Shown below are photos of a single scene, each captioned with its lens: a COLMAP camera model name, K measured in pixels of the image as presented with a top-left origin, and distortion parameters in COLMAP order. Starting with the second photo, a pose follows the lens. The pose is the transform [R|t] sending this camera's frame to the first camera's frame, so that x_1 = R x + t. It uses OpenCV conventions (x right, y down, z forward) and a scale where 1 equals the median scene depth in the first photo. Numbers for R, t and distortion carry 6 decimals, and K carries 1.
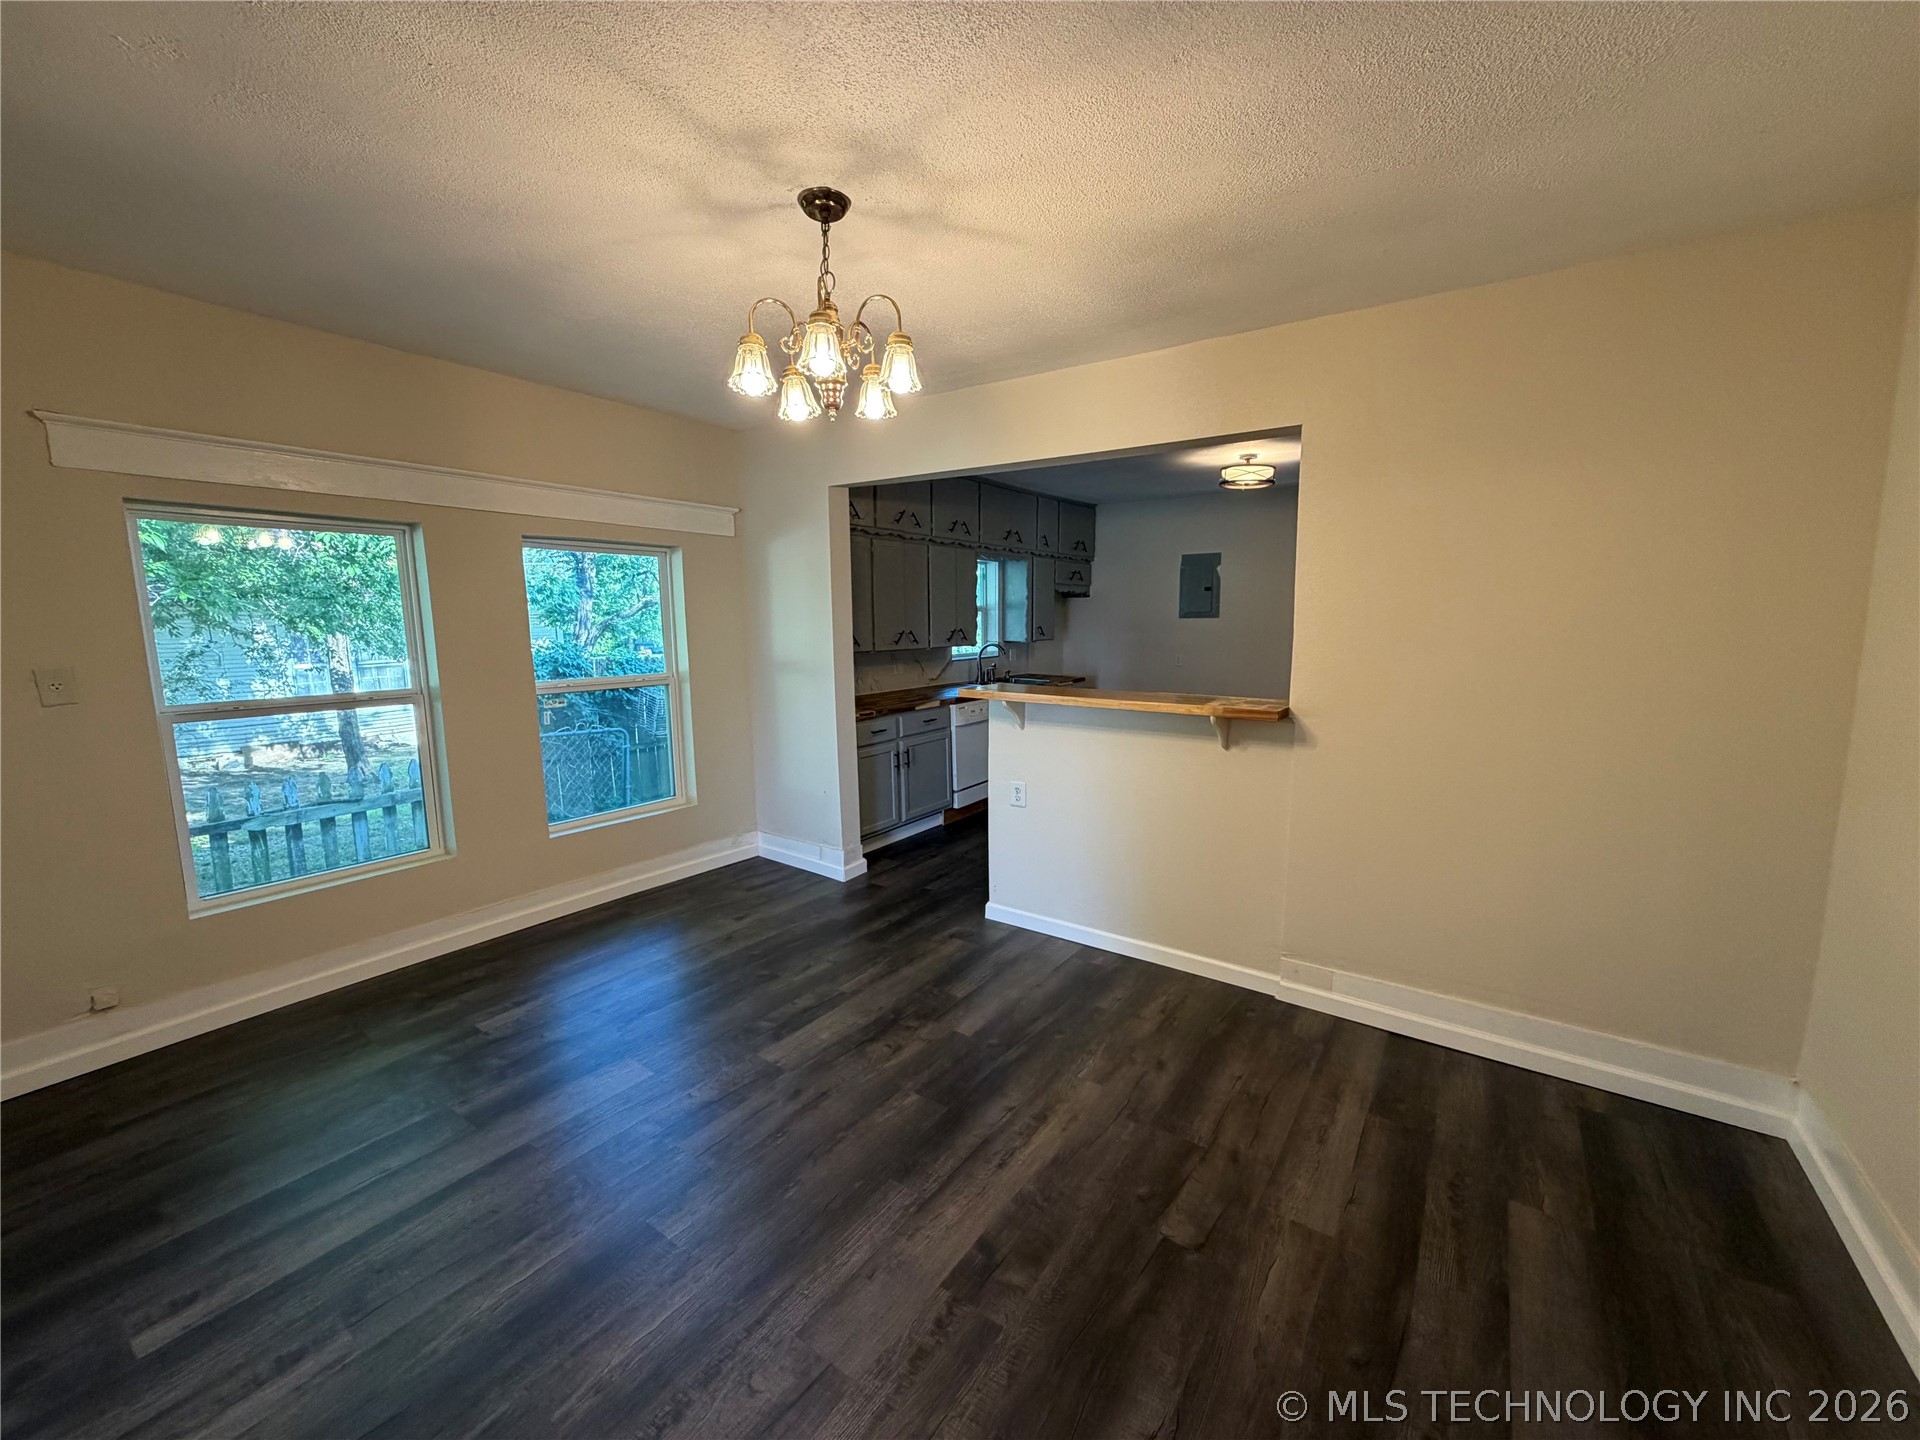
lens RADIAL K [[764.8, 0, 956.2], [0, 764.8, 718.6], [0, 0, 1]] dist [-0.001754, -0.000297]
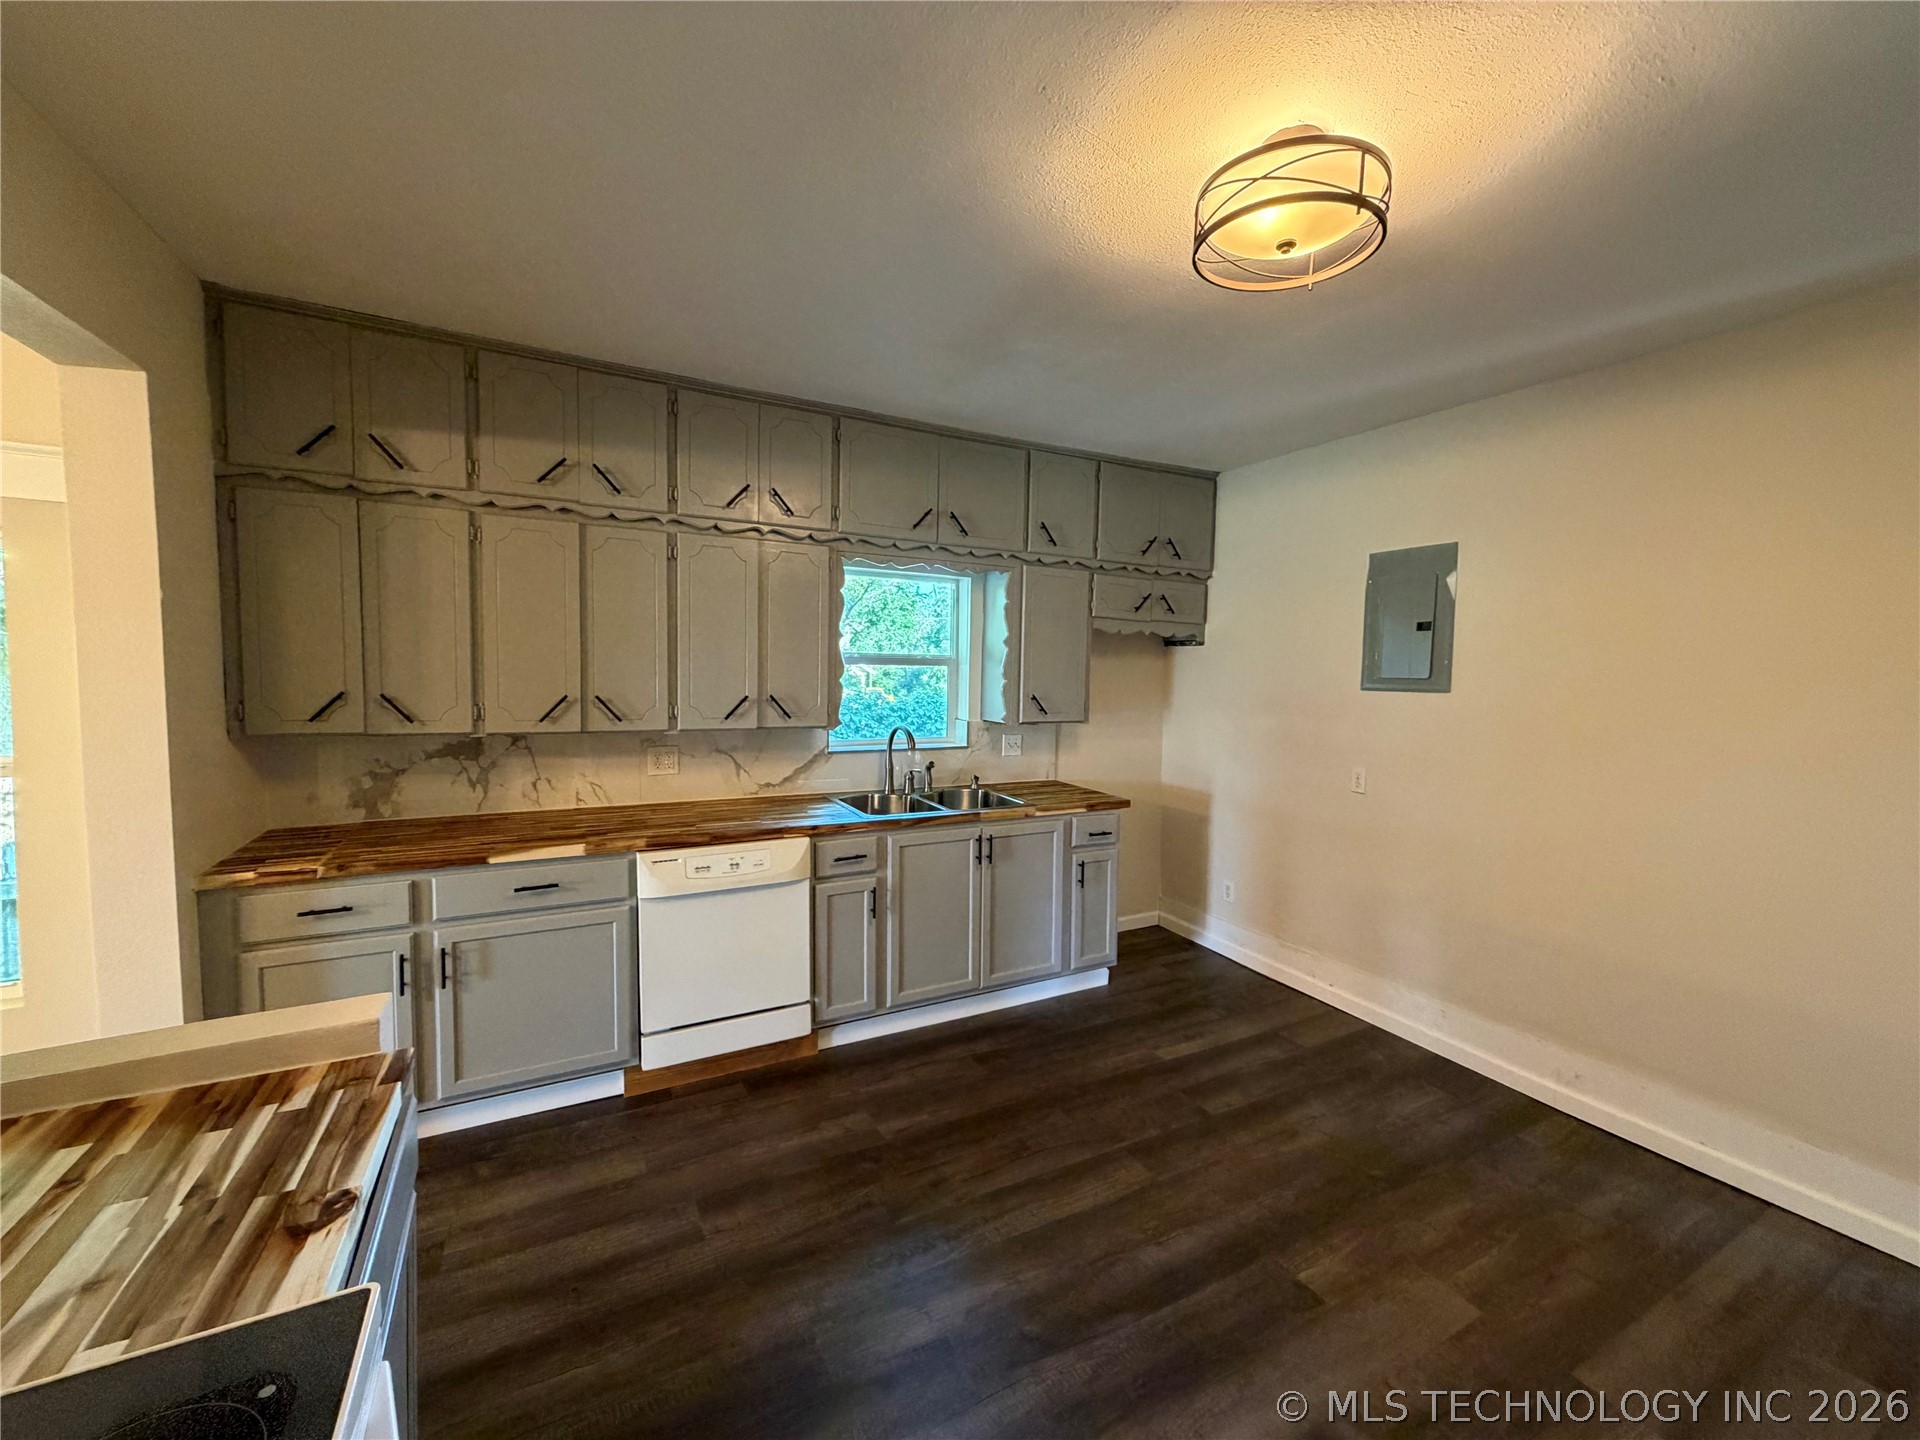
lens RADIAL K [[764.8, 0, 956.2], [0, 764.8, 718.6], [0, 0, 1]] dist [-0.001754, -0.000297]
pose [[0.890031, 0.055516, -0.452507, 0.298201], [-0.087286, 0.994947, -0.049618, -0.074048], [0.447466, 0.083659, 0.890379, 0.507631]]
